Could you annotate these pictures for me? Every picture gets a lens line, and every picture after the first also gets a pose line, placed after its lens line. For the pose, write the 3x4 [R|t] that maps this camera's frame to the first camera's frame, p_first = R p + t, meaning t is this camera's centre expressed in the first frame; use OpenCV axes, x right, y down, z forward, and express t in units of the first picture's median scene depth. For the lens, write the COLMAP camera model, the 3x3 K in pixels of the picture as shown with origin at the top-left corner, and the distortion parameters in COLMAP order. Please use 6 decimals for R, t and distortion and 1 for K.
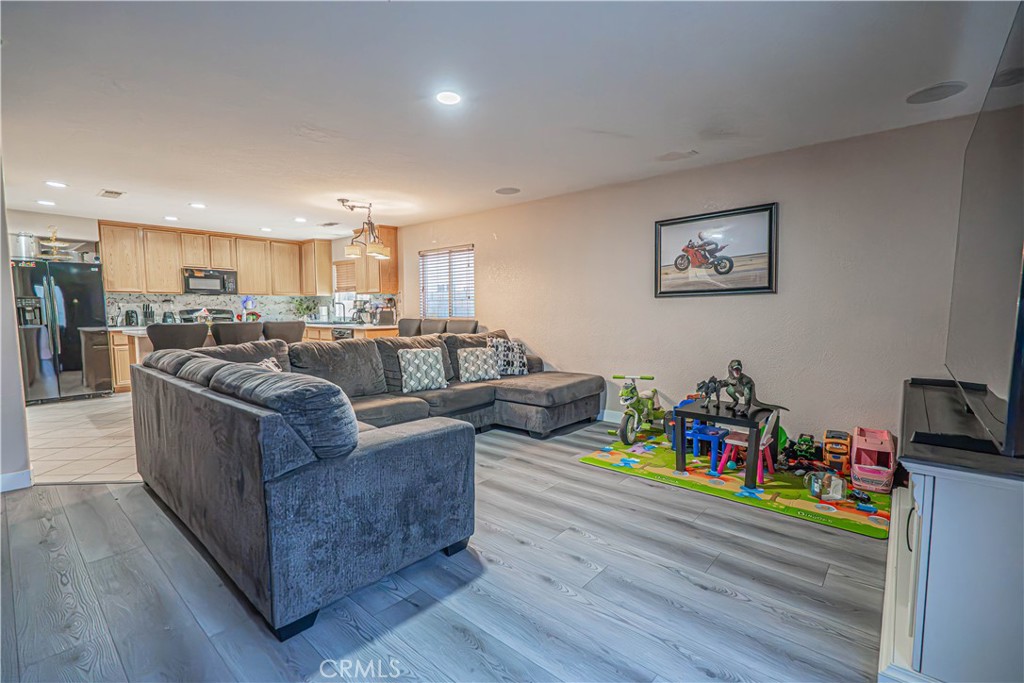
lens RADIAL K [[465.4, 0, 517.6], [0, 465.4, 344.1], [0, 0, 1]] dist [-0.004295, 0.000339]
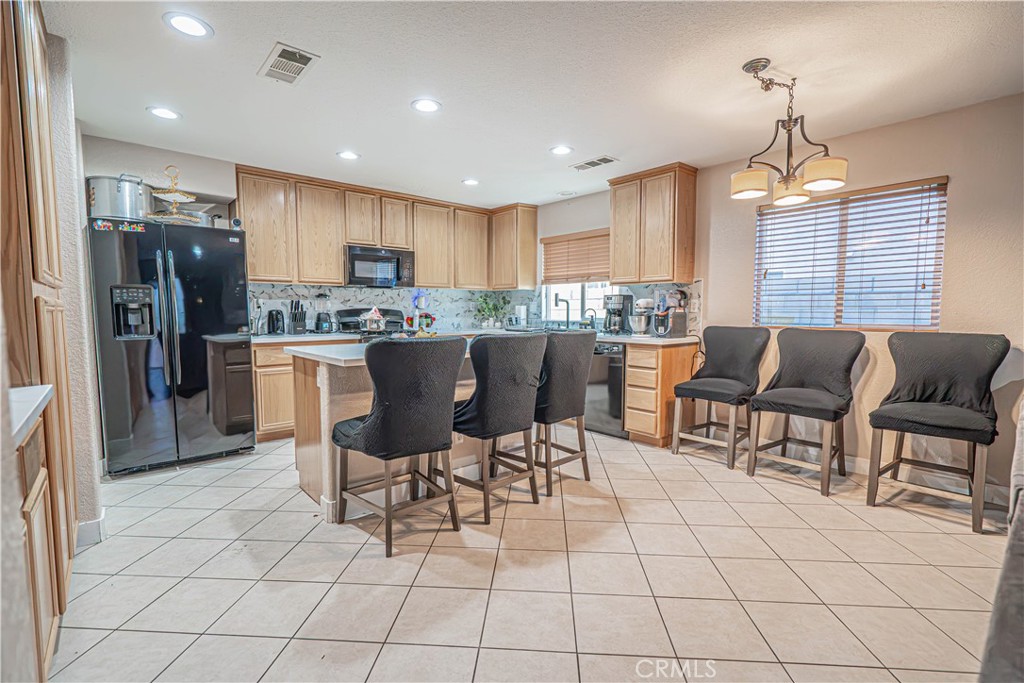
lens RADIAL K [[466.2, 0, 511.8], [0, 466.2, 344.0], [0, 0, 1]] dist [-0.003586, -0.000220]
pose [[0.990326, 0.013430, -0.138108, -0.415220], [-0.013941, 0.999899, -0.002739, -0.028080], [0.138057, 0.004638, 0.990413, 0.402106]]
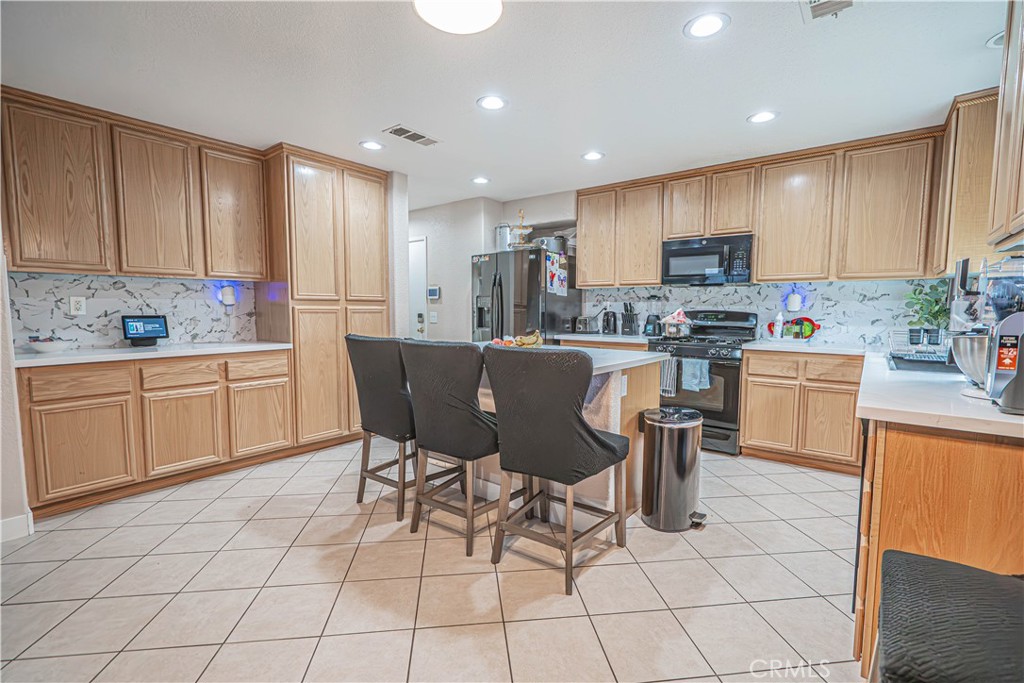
lens RADIAL K [[465.4, 0, 517.6], [0, 465.4, 344.1], [0, 0, 1]] dist [-0.004295, 0.000339]
pose [[0.053676, 0.080903, -0.995276, -0.131869], [-0.079061, 0.993928, 0.076529, -0.066118], [0.995424, 0.074580, 0.059746, 0.814670]]
